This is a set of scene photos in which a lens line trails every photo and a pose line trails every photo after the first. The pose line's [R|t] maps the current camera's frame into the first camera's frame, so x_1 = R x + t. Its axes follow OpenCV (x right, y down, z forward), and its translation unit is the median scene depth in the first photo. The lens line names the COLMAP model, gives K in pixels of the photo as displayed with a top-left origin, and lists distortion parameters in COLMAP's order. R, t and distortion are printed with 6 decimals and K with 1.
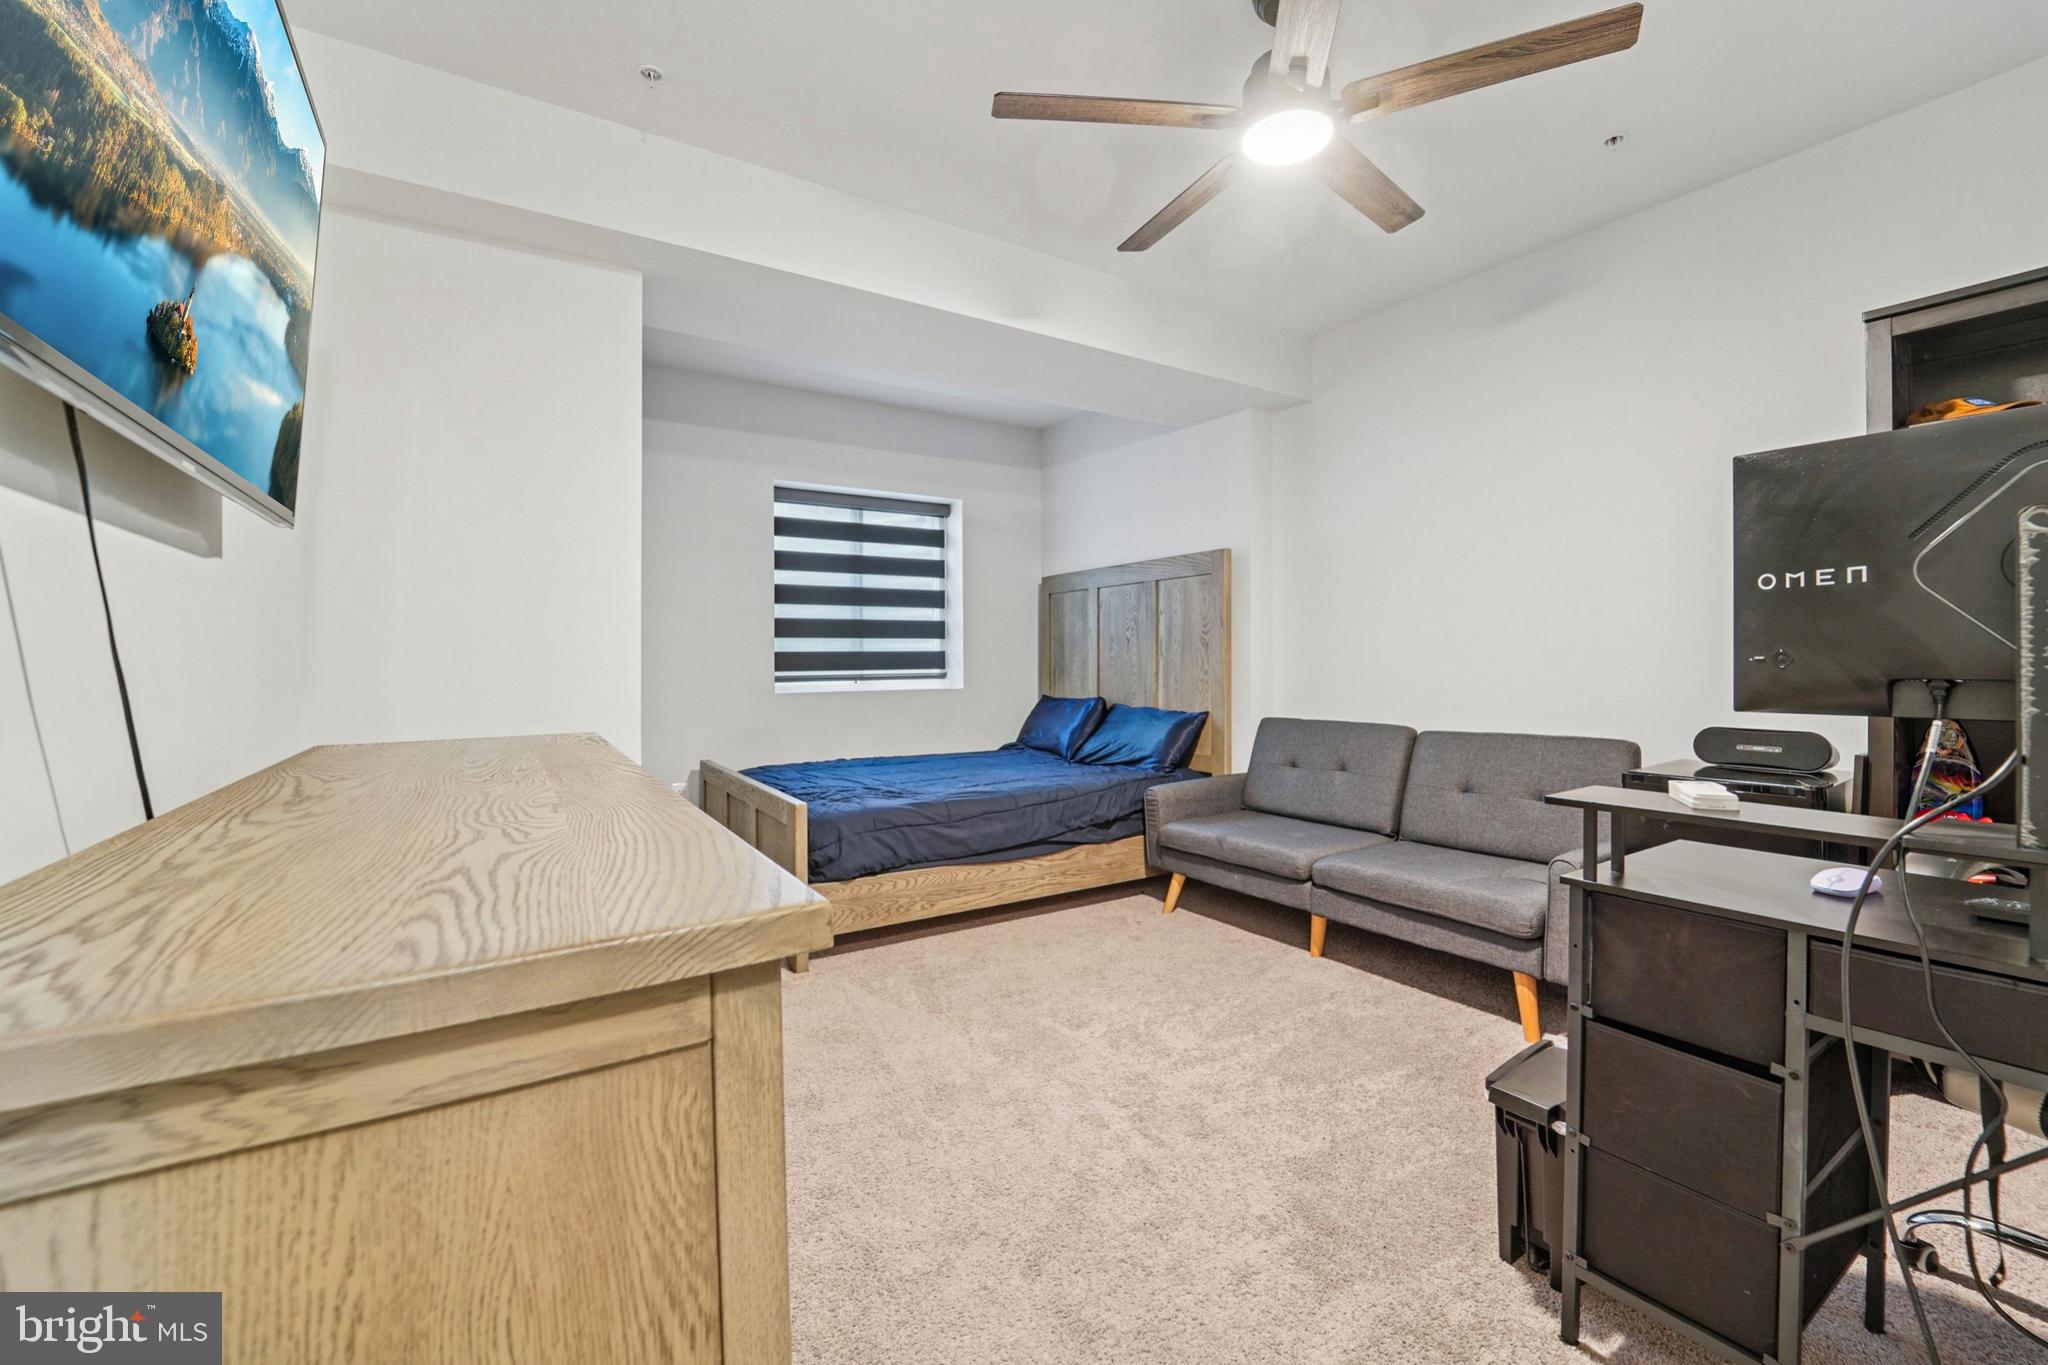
lens RADIAL K [[806.6, 0, 1019.0], [0, 806.6, 672.6], [0, 0, 1]] dist [-0.000073, 0.000014]
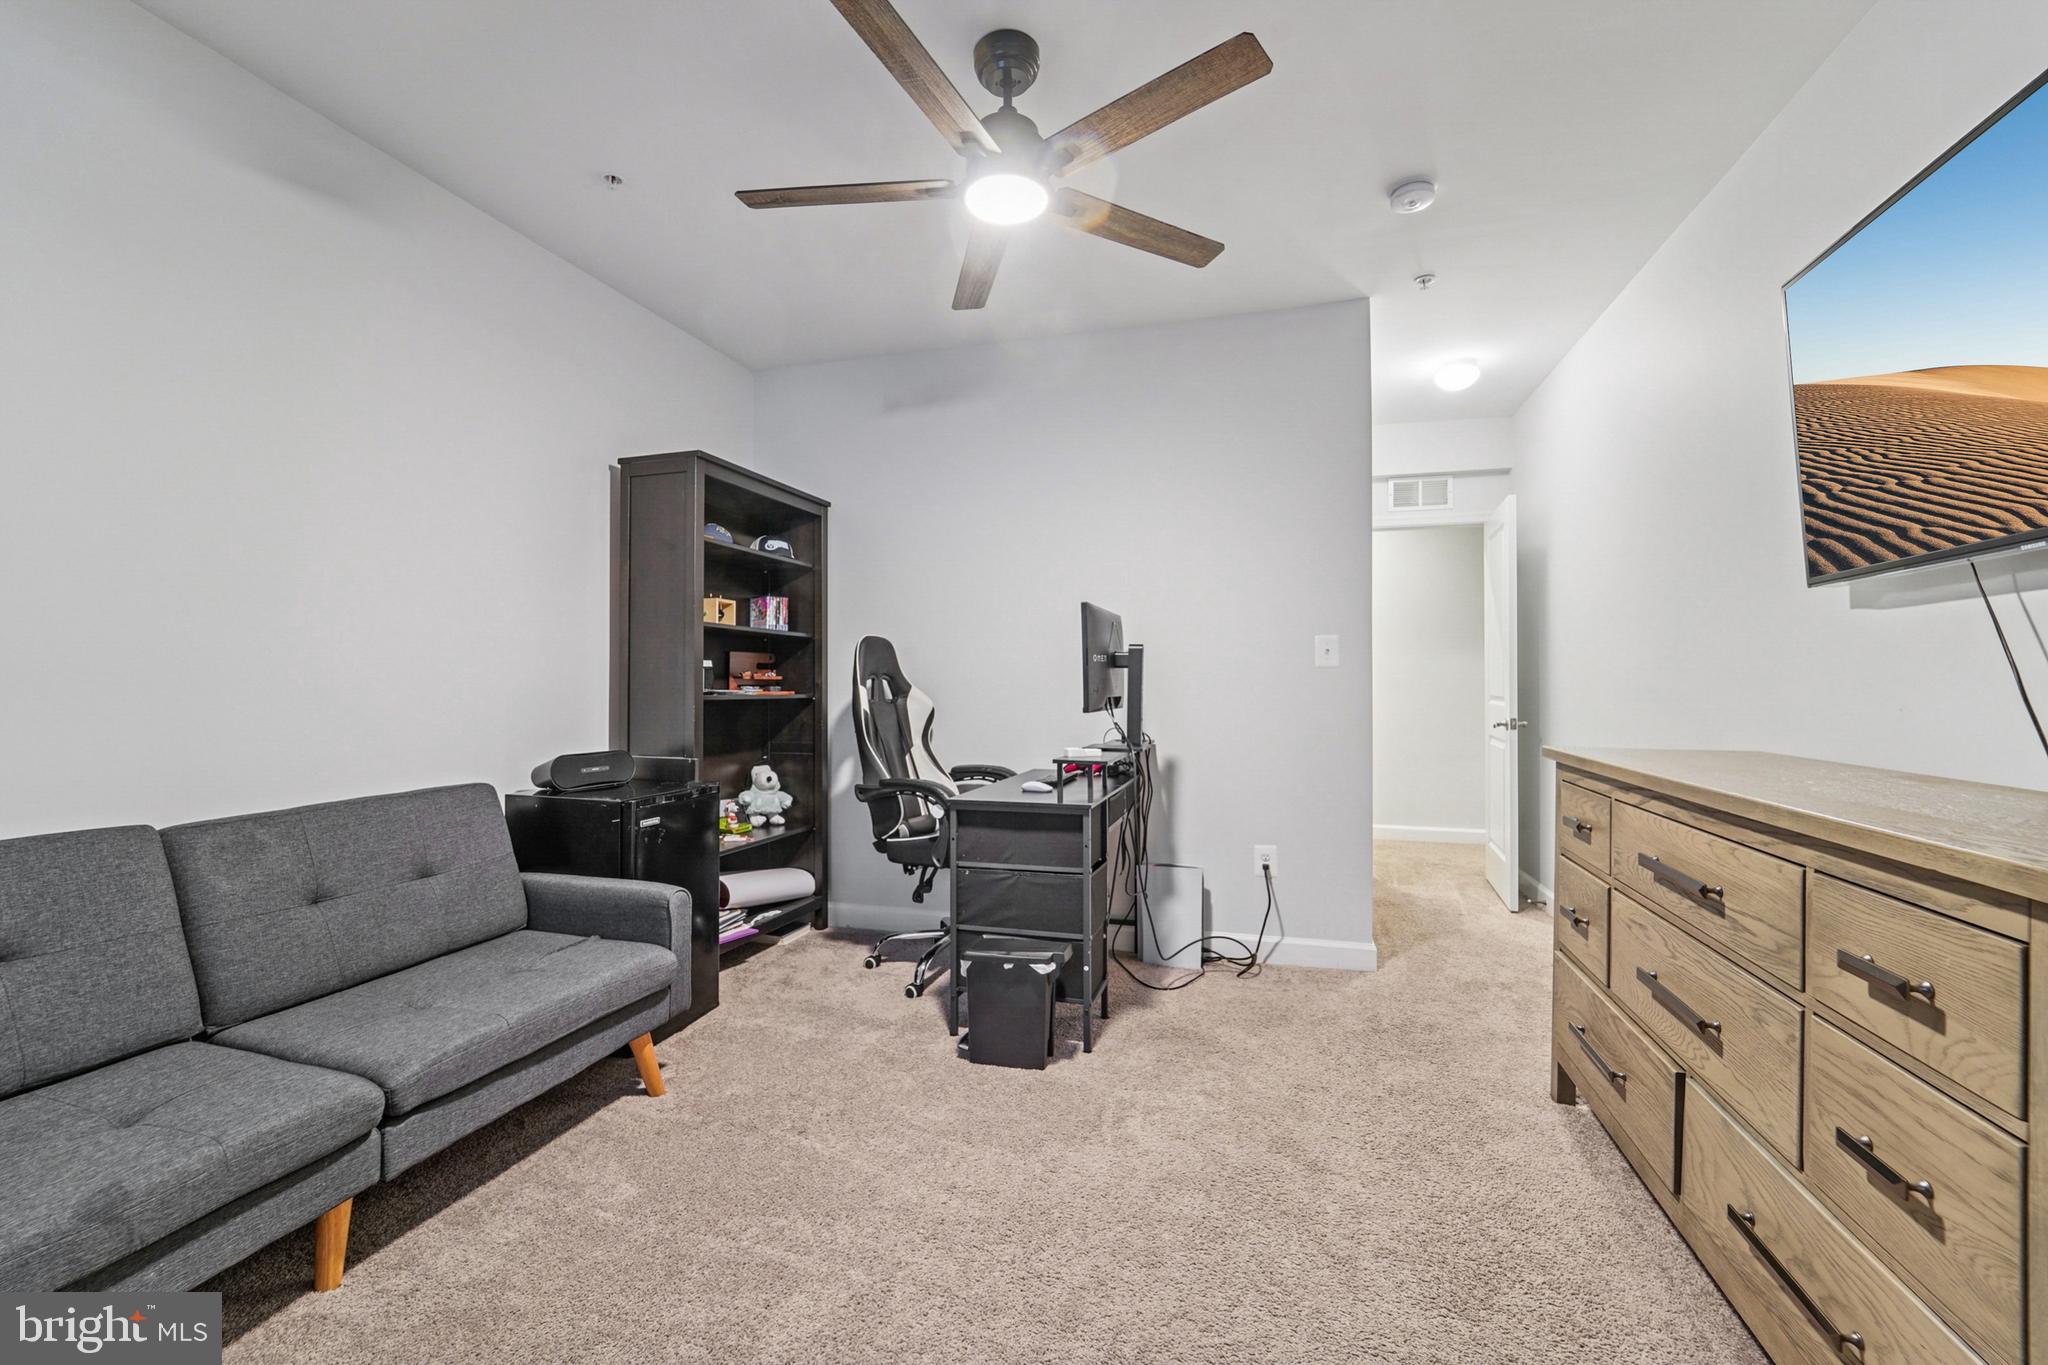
lens RADIAL K [[841.4, 0, 1024.2], [0, 841.4, 681.9], [0, 0, 1]] dist [-0.022121, 0.002789]
pose [[-0.647735, 0.005908, 0.761843, -0.326874], [0.014317, 0.999888, 0.004419, -0.021021], [-0.761731, 0.013770, -0.647747, 1.074334]]
